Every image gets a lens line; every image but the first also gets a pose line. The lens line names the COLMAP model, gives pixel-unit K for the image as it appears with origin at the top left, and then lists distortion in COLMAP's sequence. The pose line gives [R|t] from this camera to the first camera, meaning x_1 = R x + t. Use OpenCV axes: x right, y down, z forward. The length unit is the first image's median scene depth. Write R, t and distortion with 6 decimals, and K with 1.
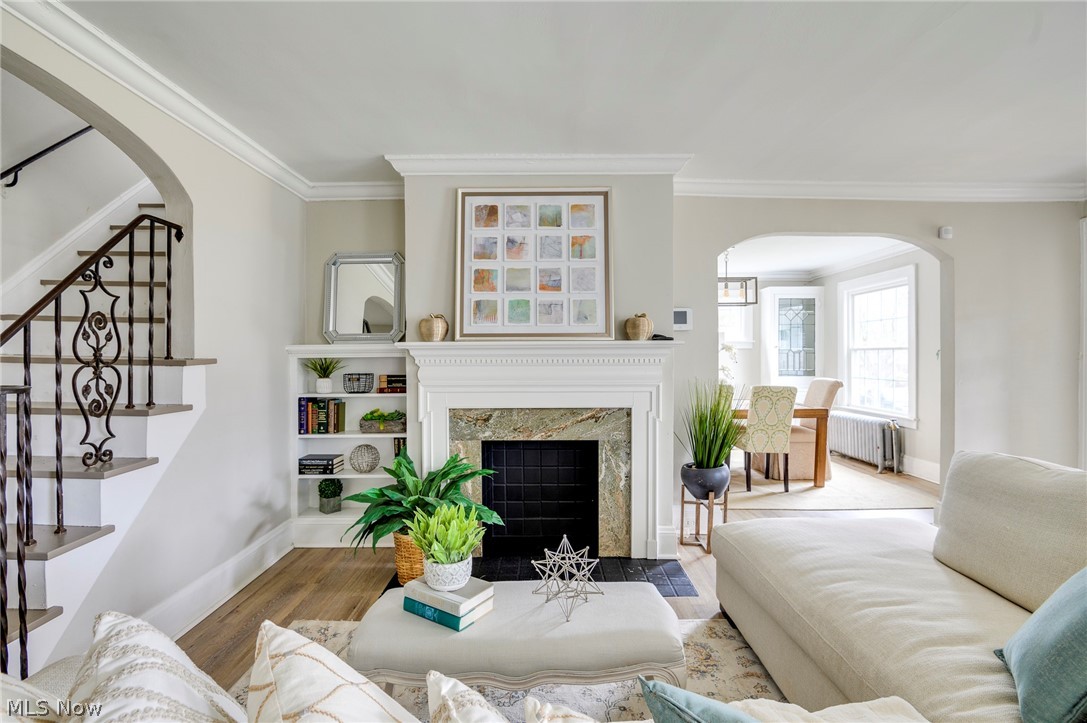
lens RADIAL K [[505.6, 0, 548.4], [0, 505.6, 356.7], [0, 0, 1]] dist [-0.016834, -0.004250]
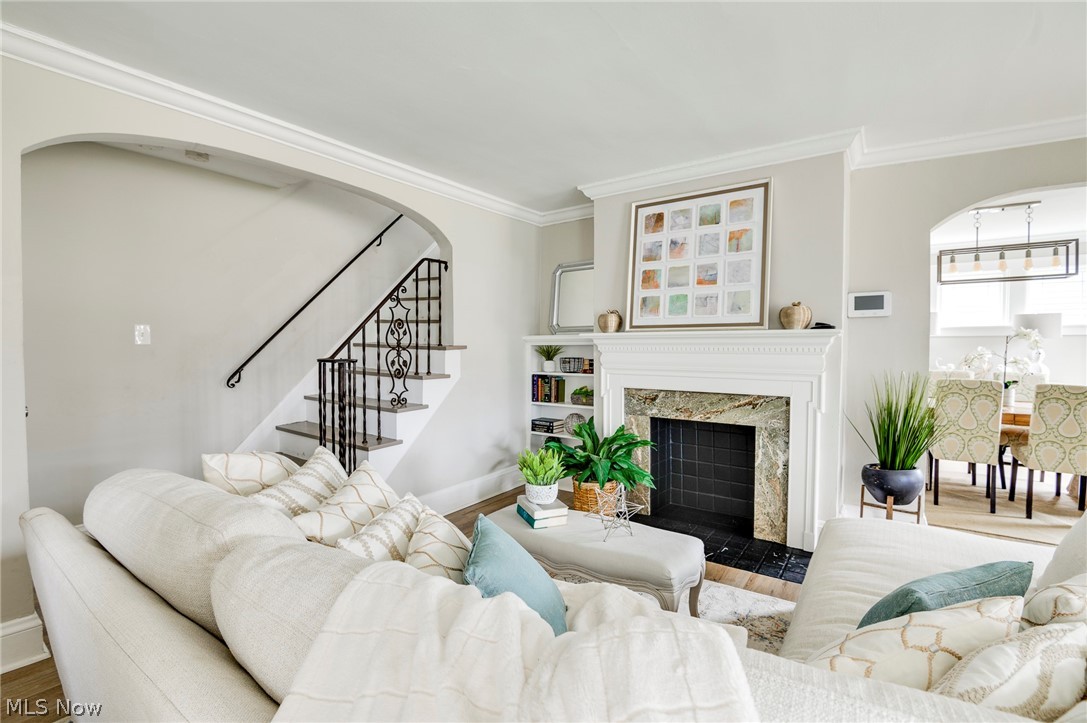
lens RADIAL K [[505.6, 0, 536.7], [0, 505.6, 356.2], [0, 0, 1]] dist [-0.016834, -0.004250]
pose [[0.805200, 0.017569, -0.592742, 0.350753], [-0.002880, 0.999665, 0.025717, -0.003230], [0.592996, -0.019000, 0.804981, -0.095216]]
